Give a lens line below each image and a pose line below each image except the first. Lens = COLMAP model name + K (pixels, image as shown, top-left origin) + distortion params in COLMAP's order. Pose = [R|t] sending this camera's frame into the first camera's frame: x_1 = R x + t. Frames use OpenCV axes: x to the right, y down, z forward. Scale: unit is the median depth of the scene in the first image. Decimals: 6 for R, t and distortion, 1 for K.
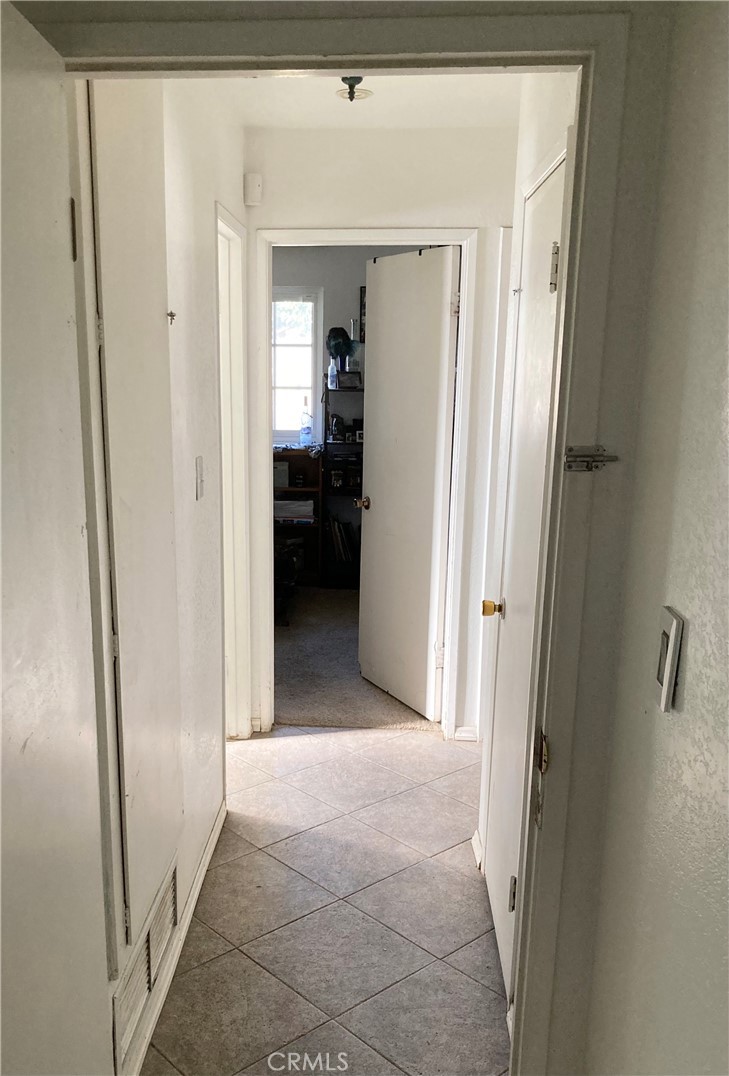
lens RADIAL K [[856.6, 0, 364.5], [0, 856.6, 538.0], [0, 0, 1]] dist [0.000996, 0.000050]
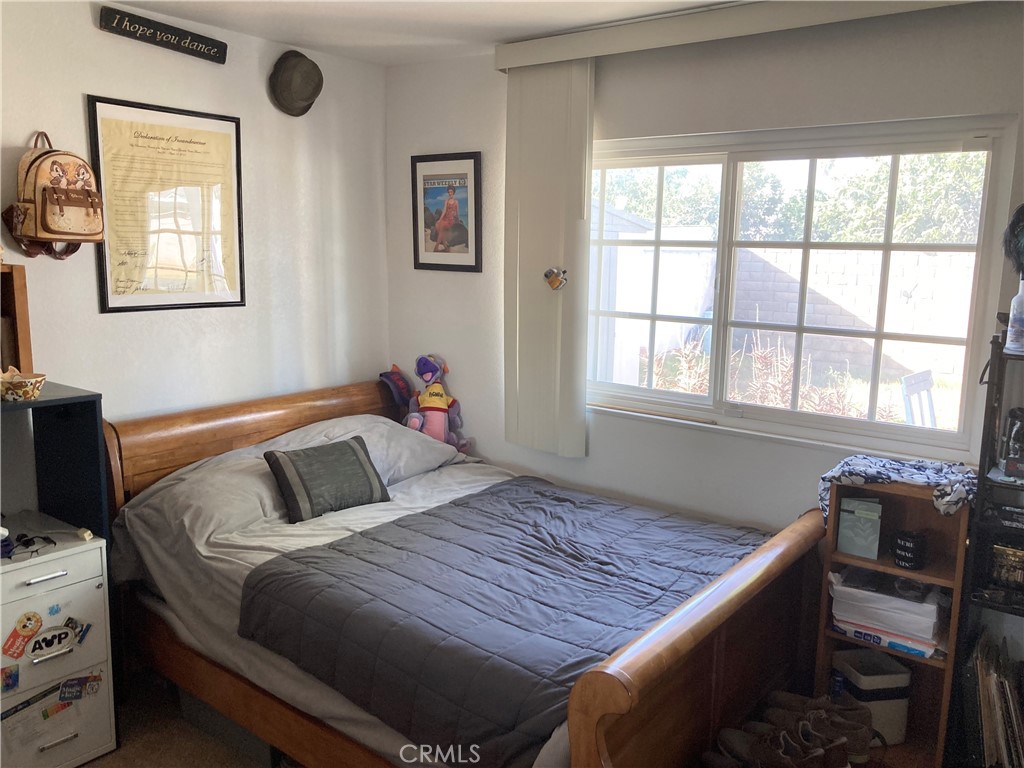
lens RADIAL K [[855.8, 0, 512.0], [0, 855.8, 384.0], [0, 0, 1]] dist [0.046034, -0.000381]
pose [[0.840357, 0.092096, -0.534153, -0.016634], [-0.126396, 0.991588, -0.027888, -0.114825], [0.527091, 0.090951, 0.844928, 0.511954]]
